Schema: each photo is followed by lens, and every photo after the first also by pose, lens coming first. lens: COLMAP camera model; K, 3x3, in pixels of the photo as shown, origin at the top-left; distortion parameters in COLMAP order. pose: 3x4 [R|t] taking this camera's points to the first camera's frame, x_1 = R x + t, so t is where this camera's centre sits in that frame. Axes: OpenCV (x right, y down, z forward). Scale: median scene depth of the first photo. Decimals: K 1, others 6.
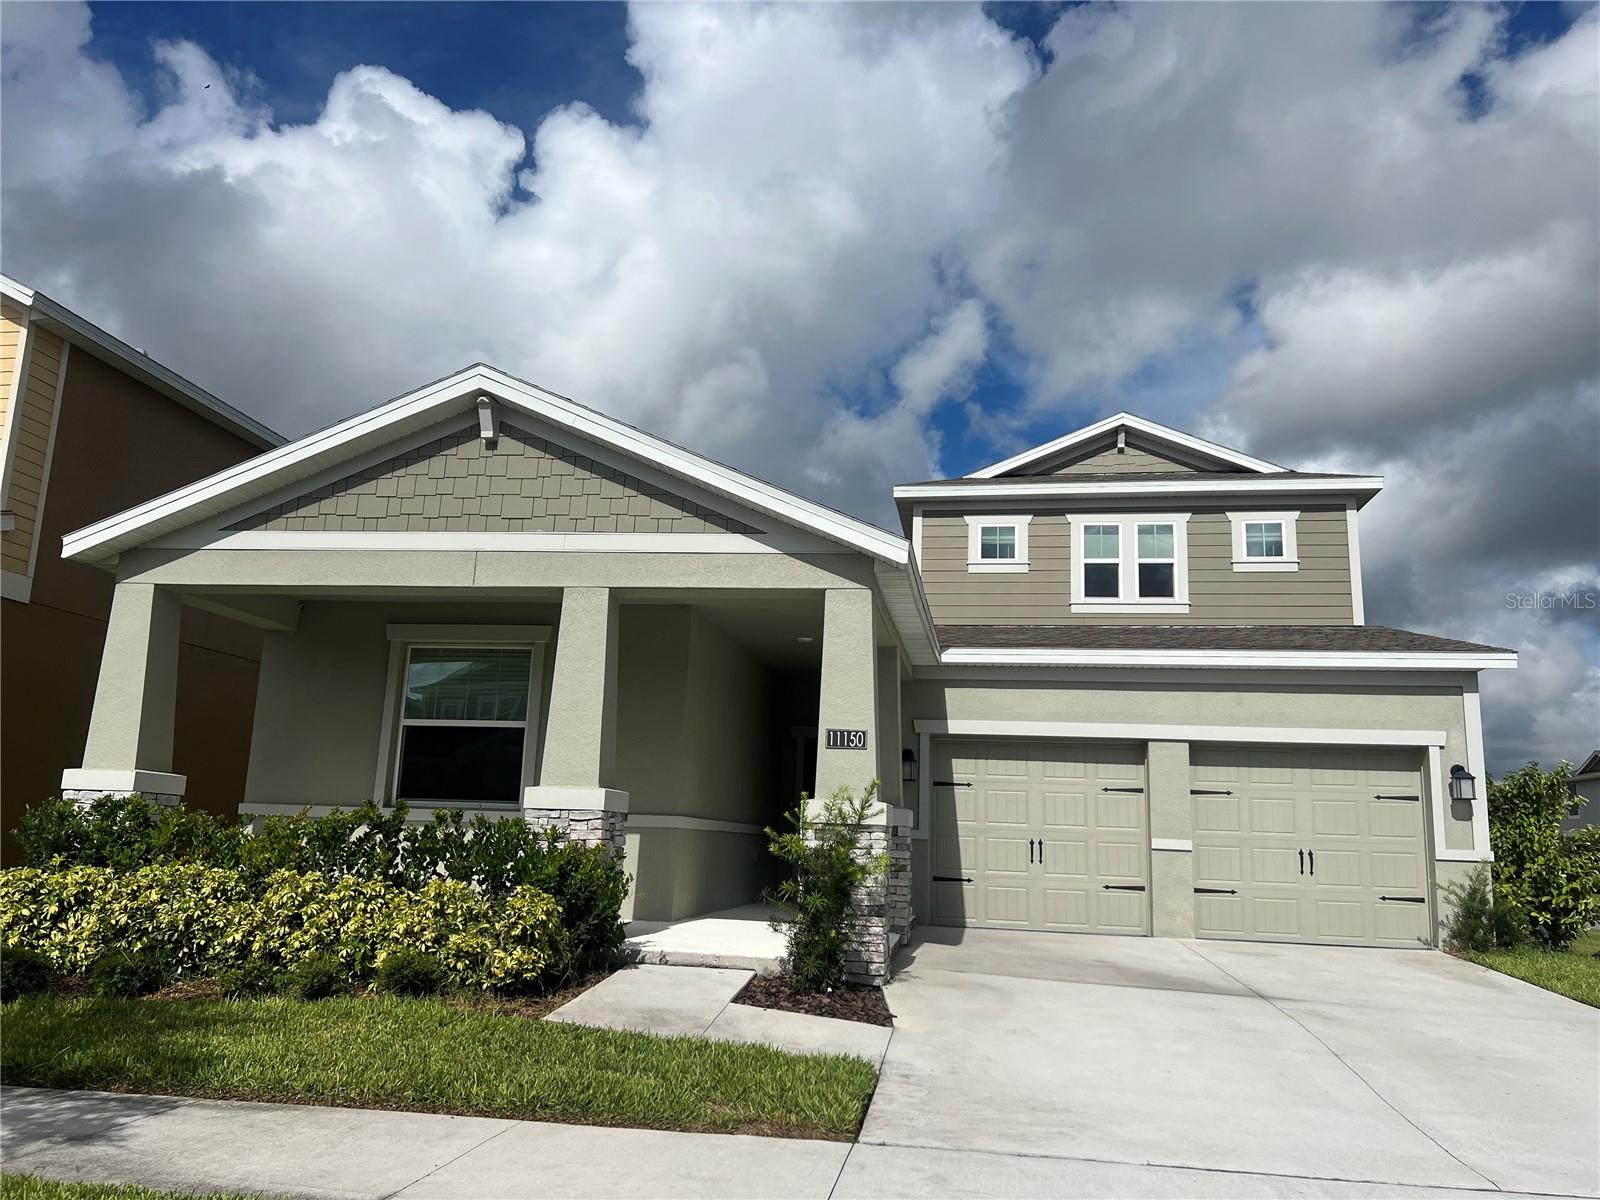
lens RADIAL K [[1131.7, 0, 794.6], [0, 1131.7, 640.0], [0, 0, 1]] dist [0.075136, -0.045143]
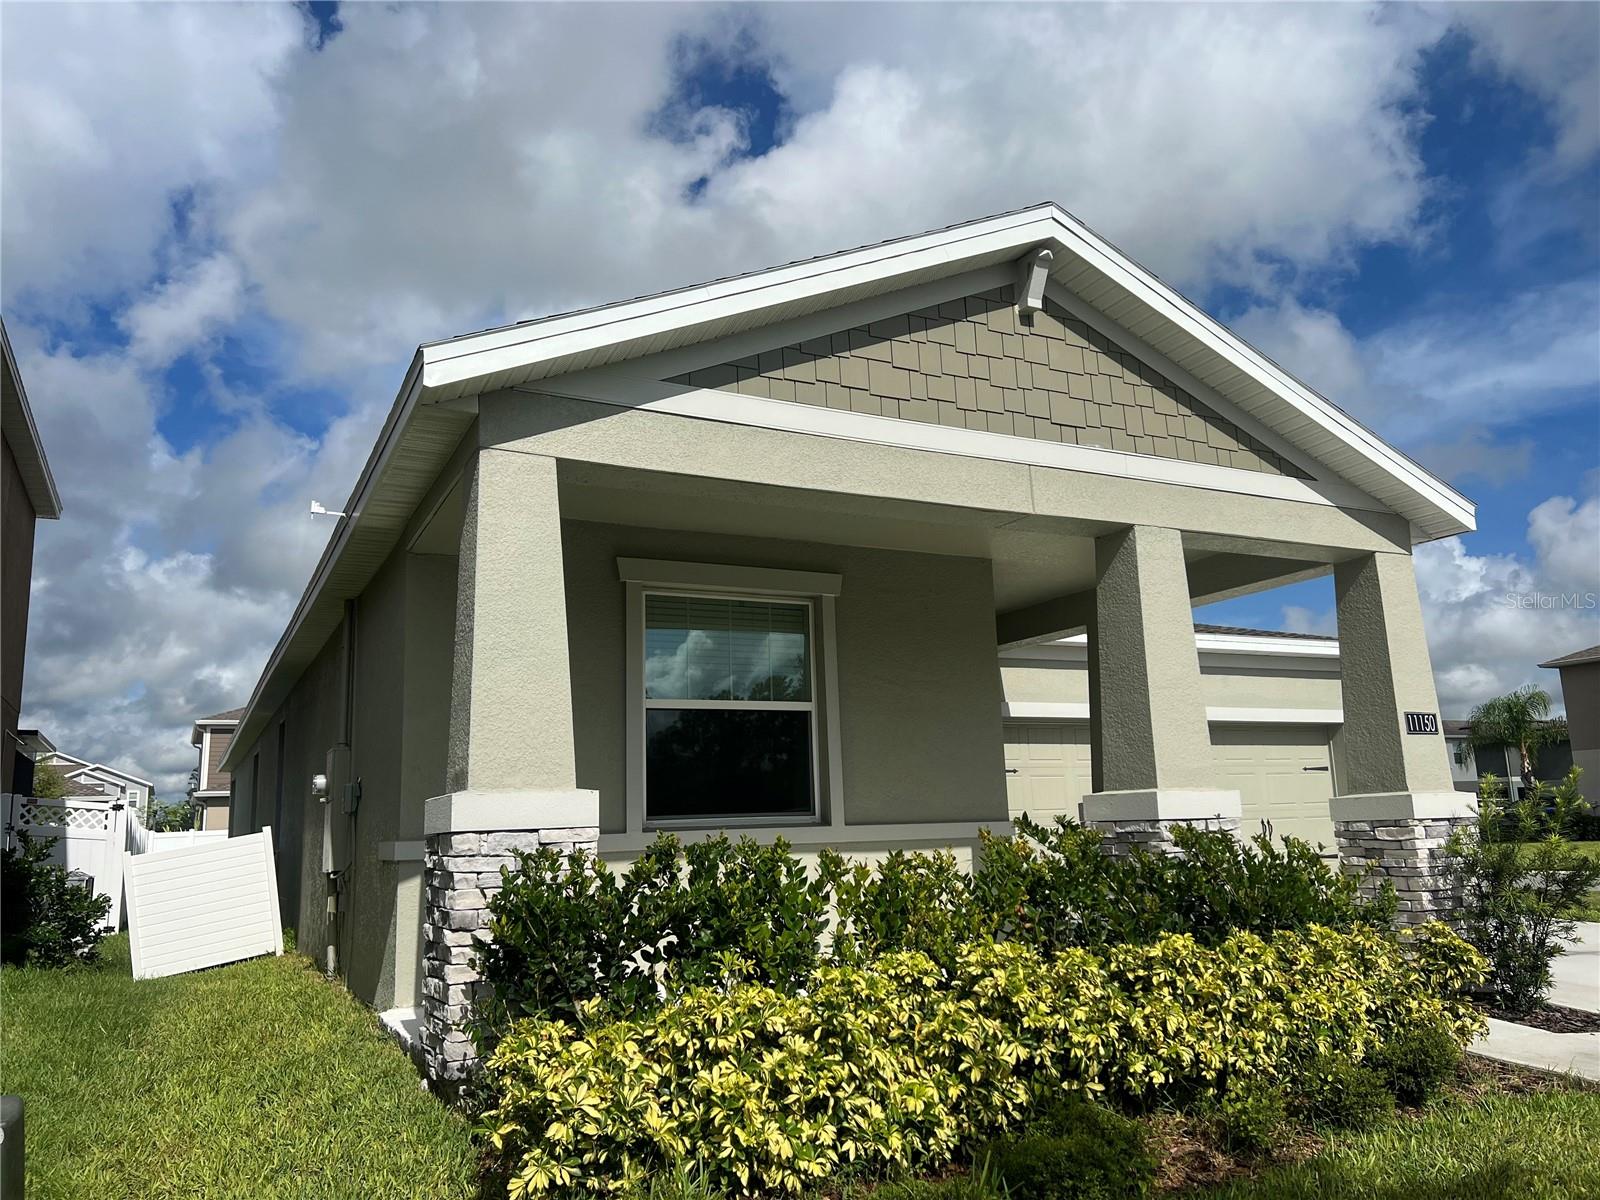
lens RADIAL K [[1115.4, 0, 738.5], [0, 1115.4, 616.4], [0, 0, 1]] dist [0.045358, -0.002152]
pose [[0.828139, 0.041379, 0.558994, -0.668786], [-0.036446, 0.999136, -0.019966, 0.031119], [-0.559337, -0.003838, 0.828931, 0.424568]]
